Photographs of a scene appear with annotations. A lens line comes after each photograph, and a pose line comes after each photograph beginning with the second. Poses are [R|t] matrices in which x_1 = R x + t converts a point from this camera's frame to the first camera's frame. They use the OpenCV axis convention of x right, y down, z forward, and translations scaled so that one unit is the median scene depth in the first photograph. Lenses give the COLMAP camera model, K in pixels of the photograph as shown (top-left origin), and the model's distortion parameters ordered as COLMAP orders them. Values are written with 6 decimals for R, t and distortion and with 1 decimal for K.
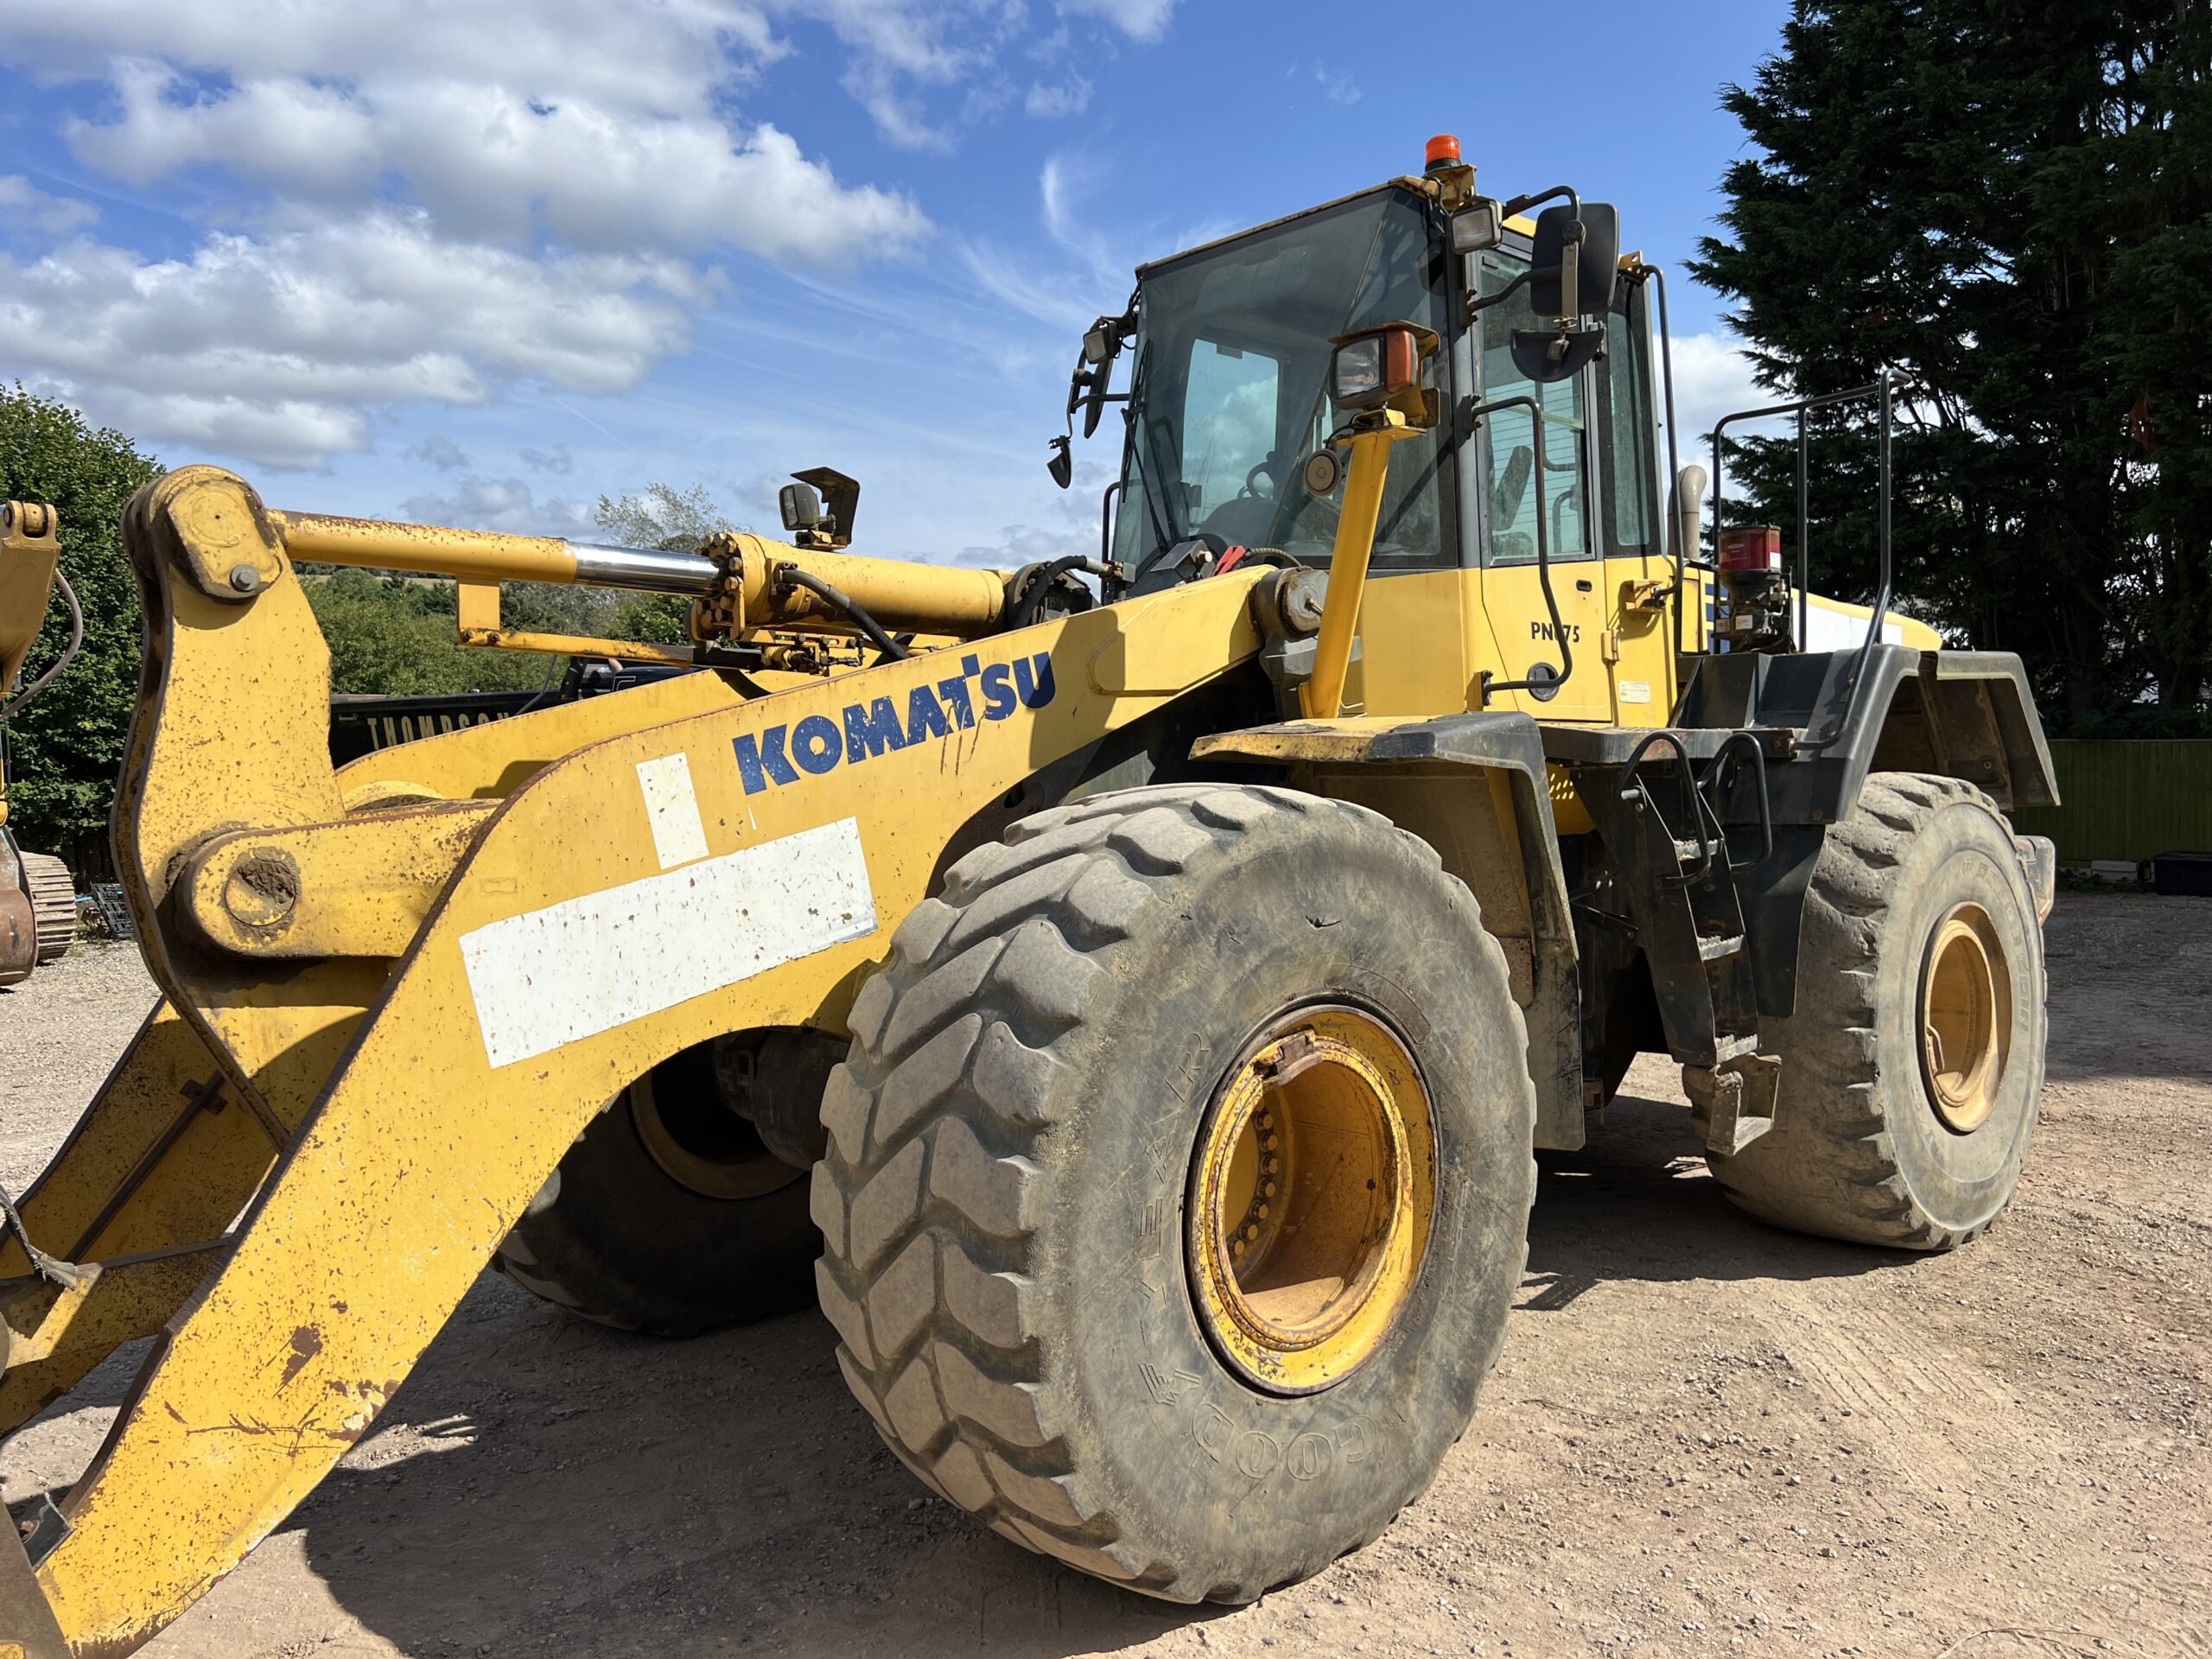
lens RADIAL K [[1676.0, 0, 1074.2], [0, 1676.0, 821.8], [0, 0, 1]] dist [0.211316, -0.539613]
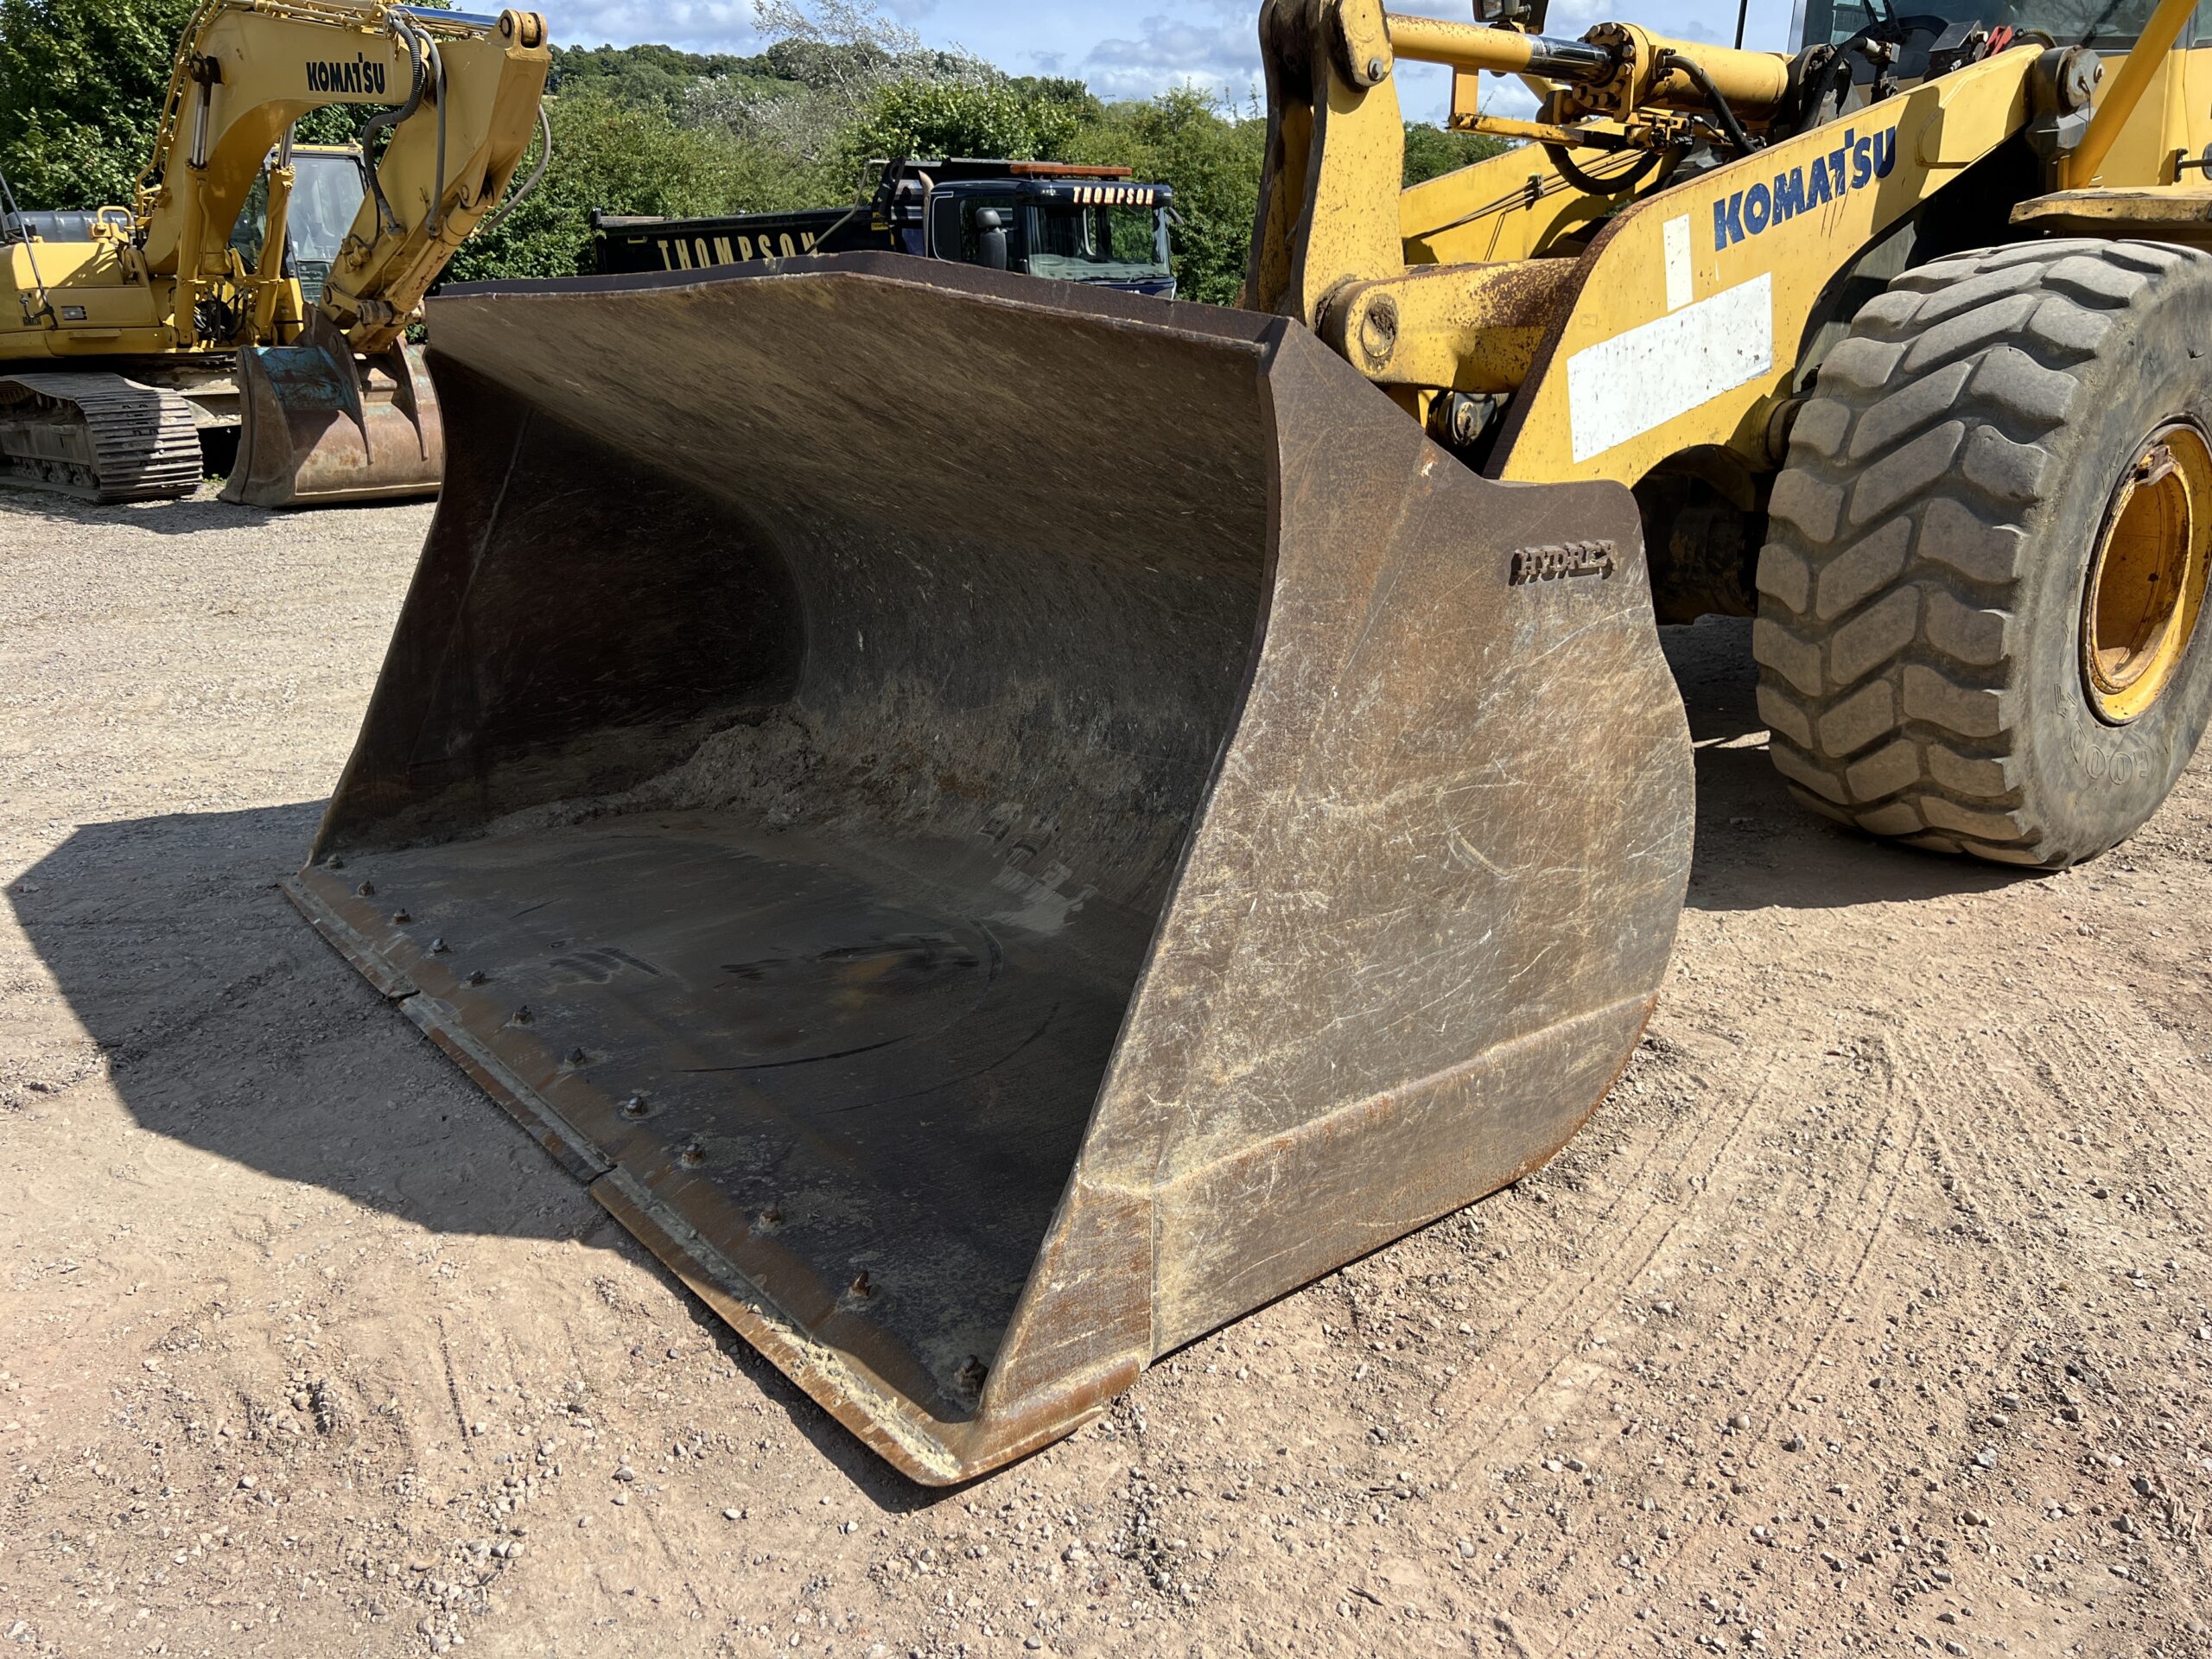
lens RADIAL K [[1700.0, 0, 1090.2], [0, 1700.0, 820.3], [0, 0, 1]] dist [0.068439, -0.068858]
pose [[0.997774, 0.015246, -0.064924, -0.581605], [0.002055, 0.966027, 0.258433, 0.061999], [0.066658, -0.257991, 0.963845, -0.364009]]
